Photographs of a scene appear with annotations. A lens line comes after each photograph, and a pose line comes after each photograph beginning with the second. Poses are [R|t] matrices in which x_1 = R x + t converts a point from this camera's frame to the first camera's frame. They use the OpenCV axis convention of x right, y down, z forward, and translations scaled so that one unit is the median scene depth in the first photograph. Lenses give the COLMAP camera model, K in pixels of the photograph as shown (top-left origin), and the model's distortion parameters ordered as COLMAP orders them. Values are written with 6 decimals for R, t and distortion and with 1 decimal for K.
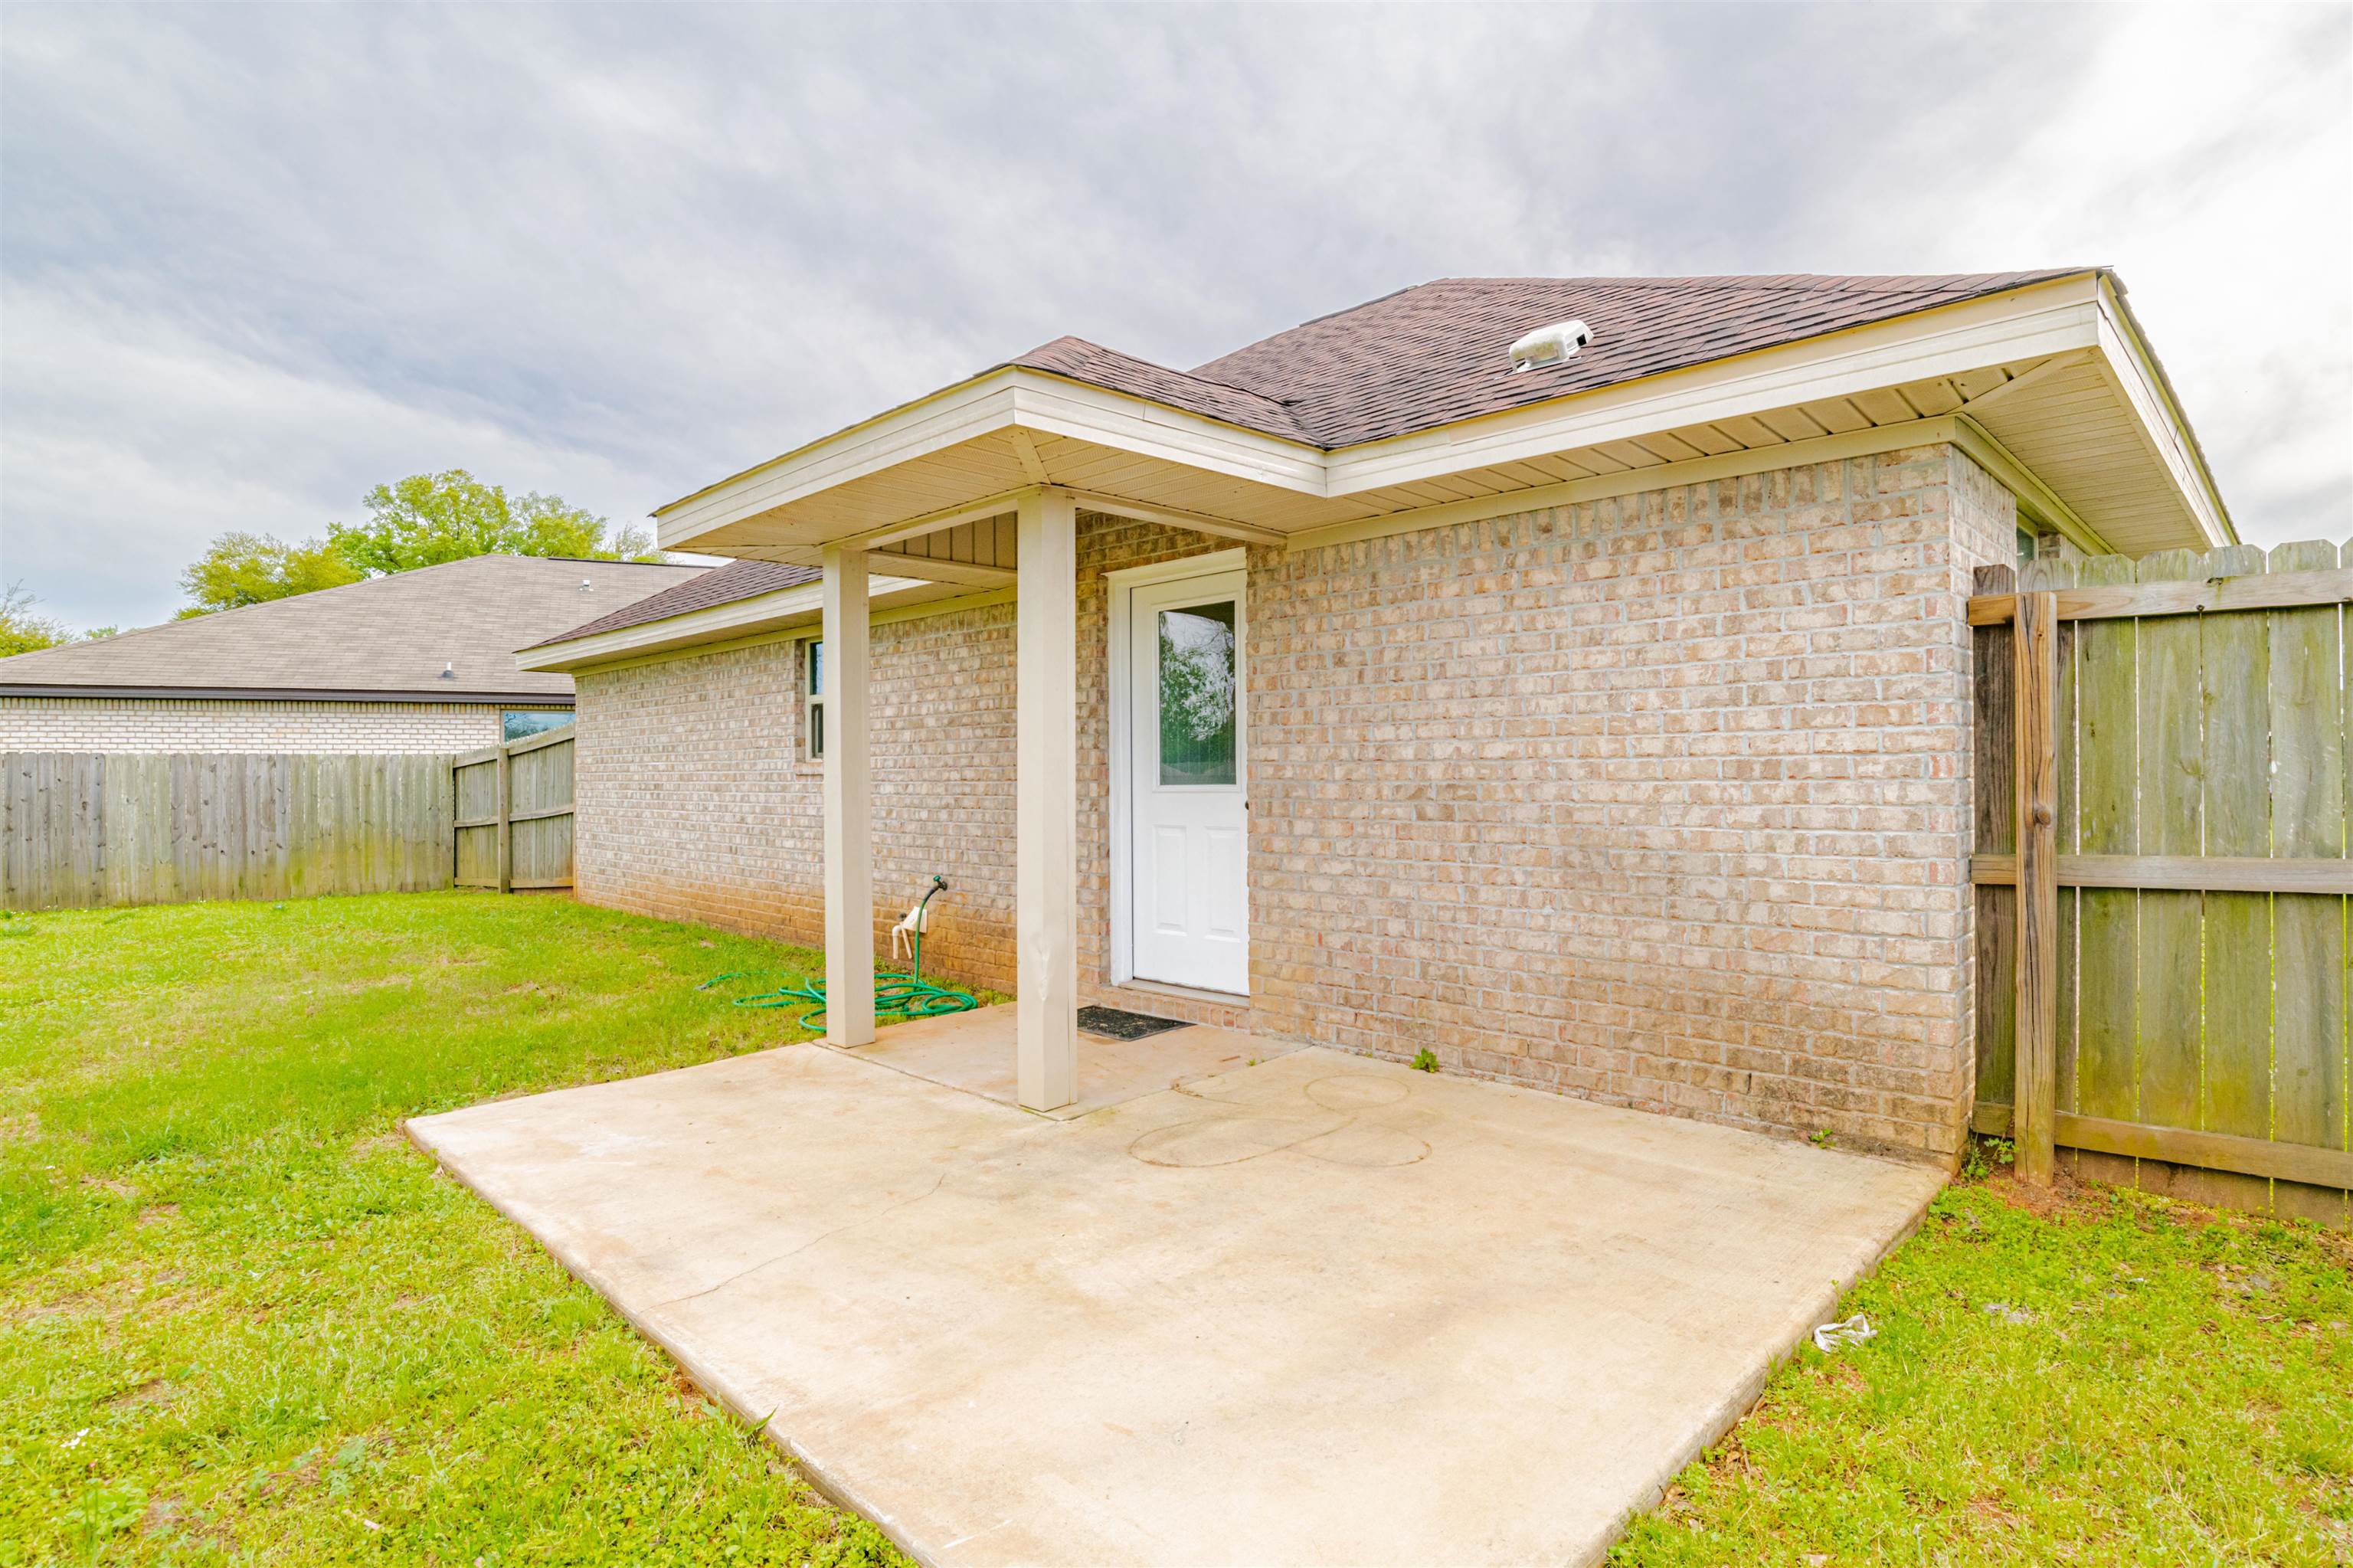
lens RADIAL K [[1200.2, 0, 1188.3], [0, 1200.2, 778.5], [0, 0, 1]] dist [-0.065756, 0.026647]
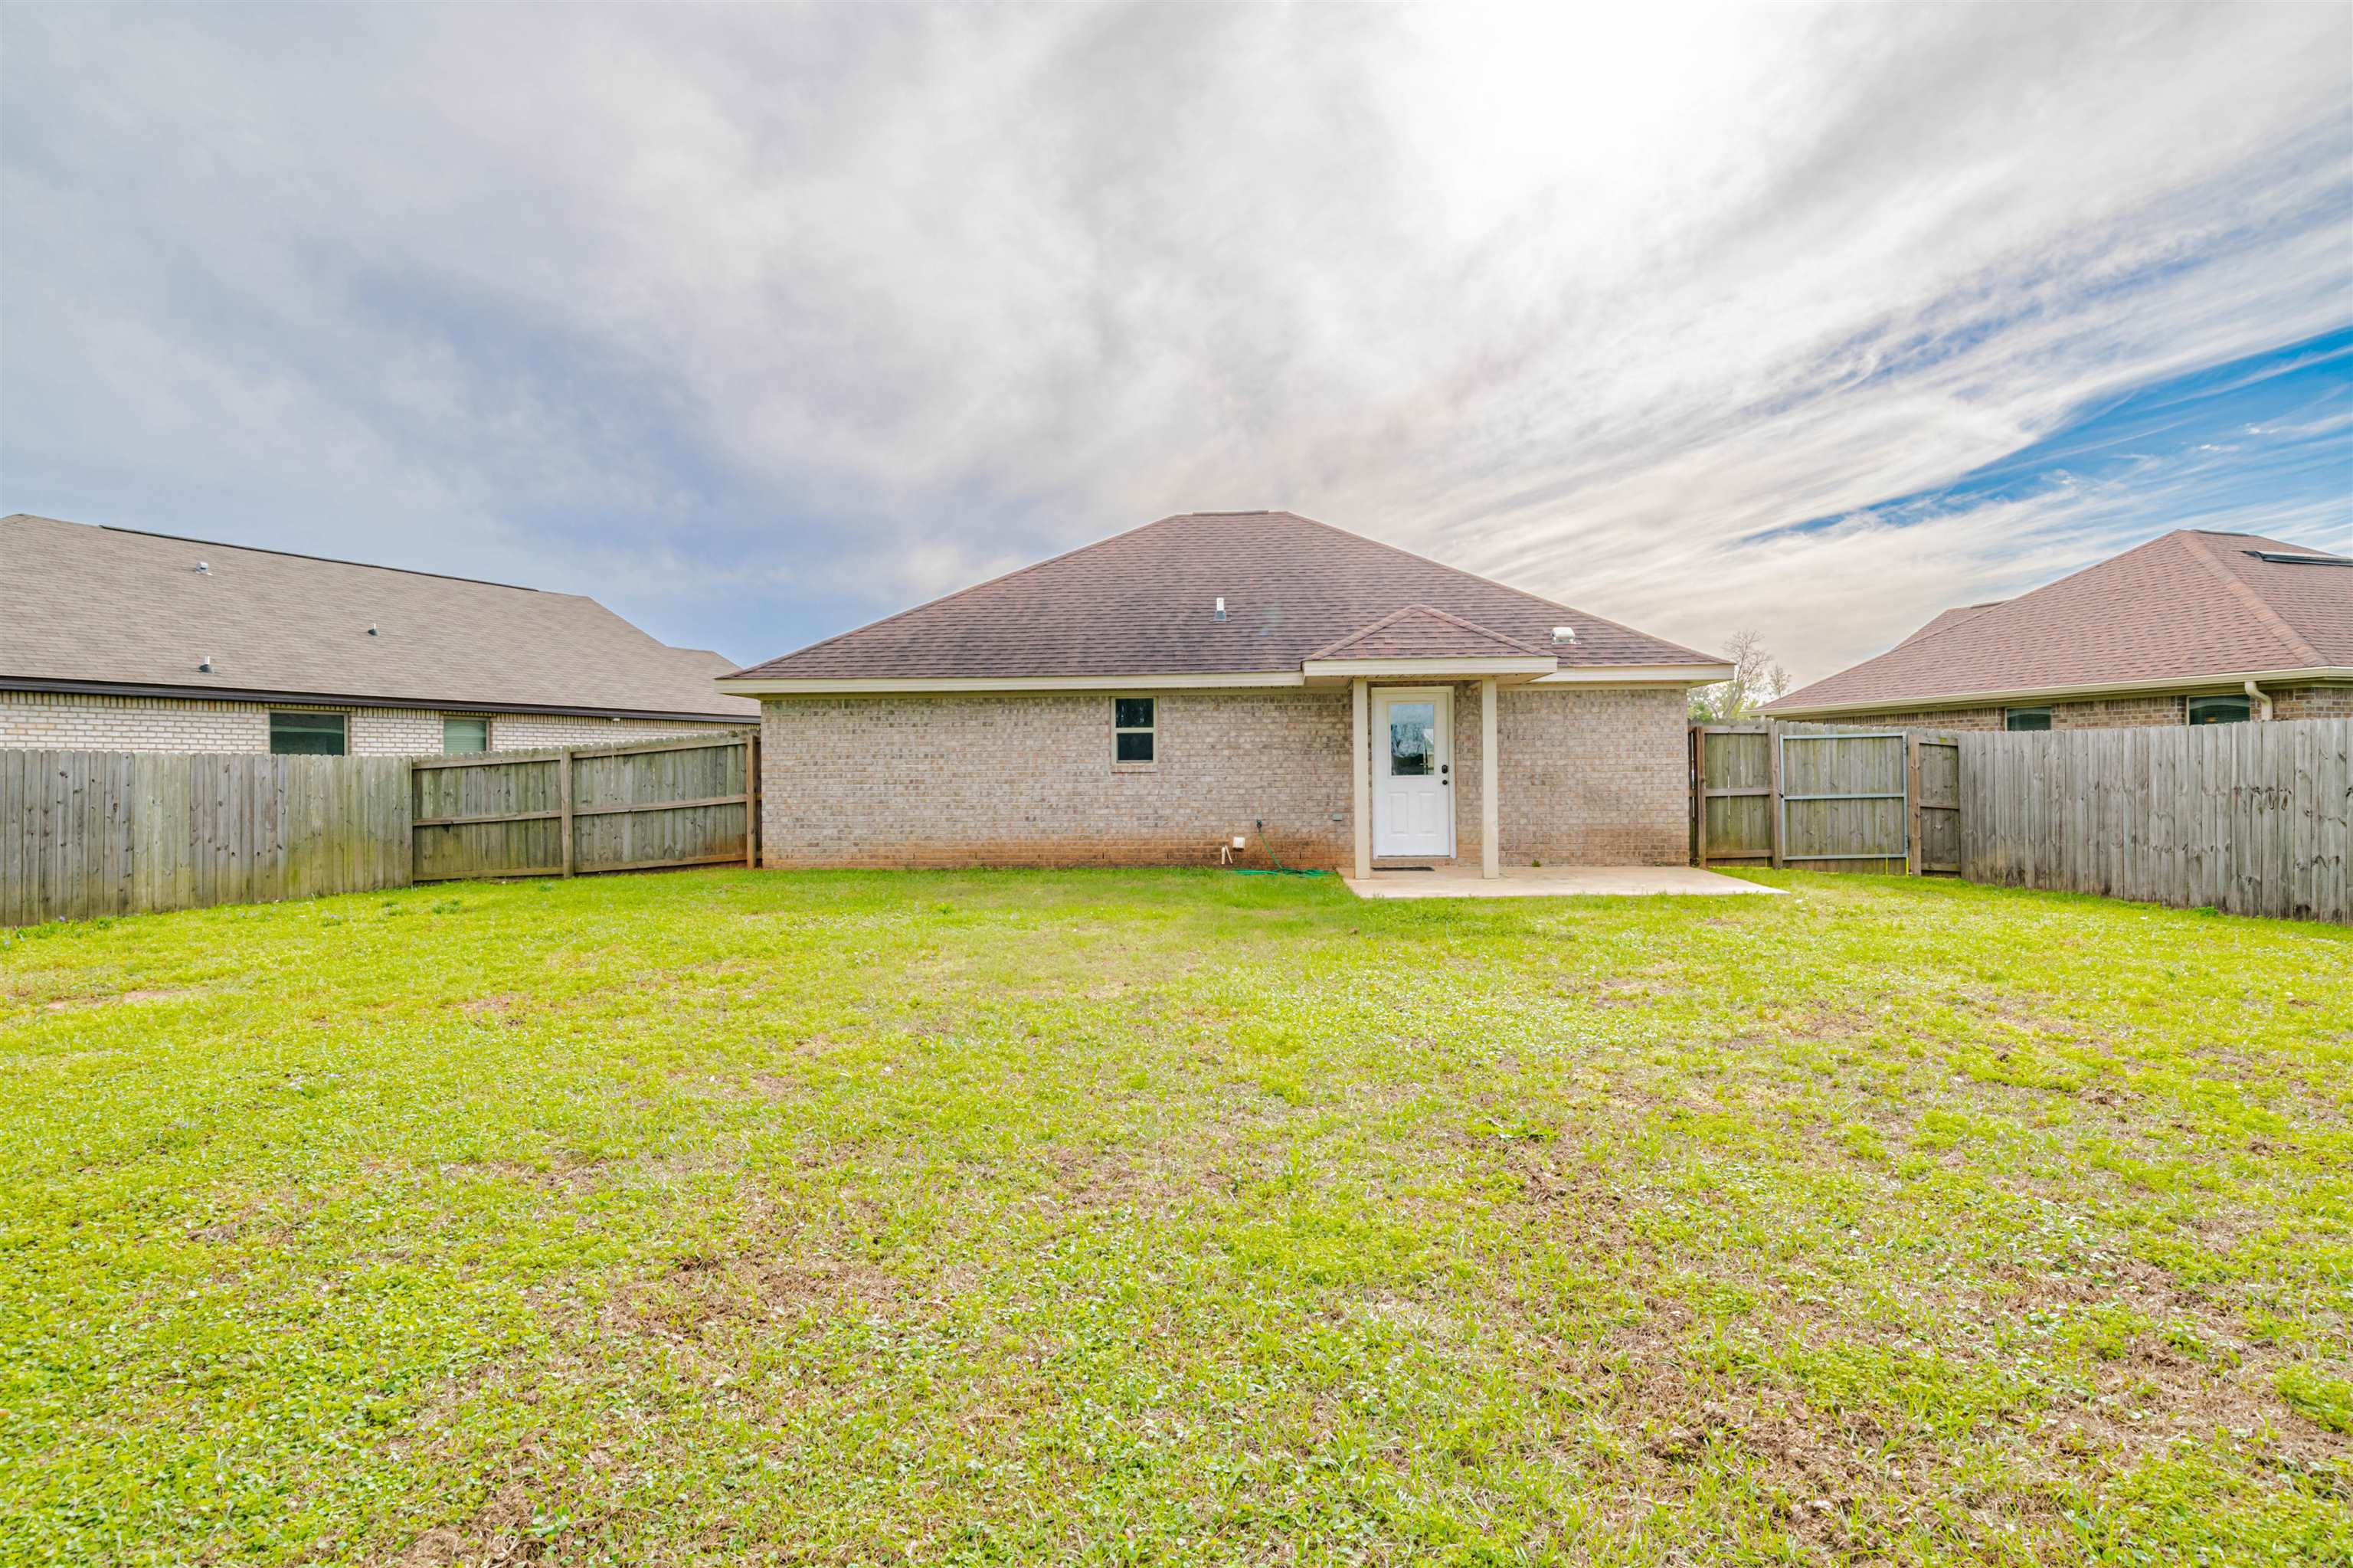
lens RADIAL K [[1200.2, 0, 1188.3], [0, 1200.2, 778.5], [0, 0, 1]] dist [-0.065756, 0.026647]
pose [[0.769879, -0.002727, 0.638184, -1.633951], [0.005772, 0.999980, -0.002691, 0.013433], [-0.638164, 0.005755, 0.769879, -0.529044]]
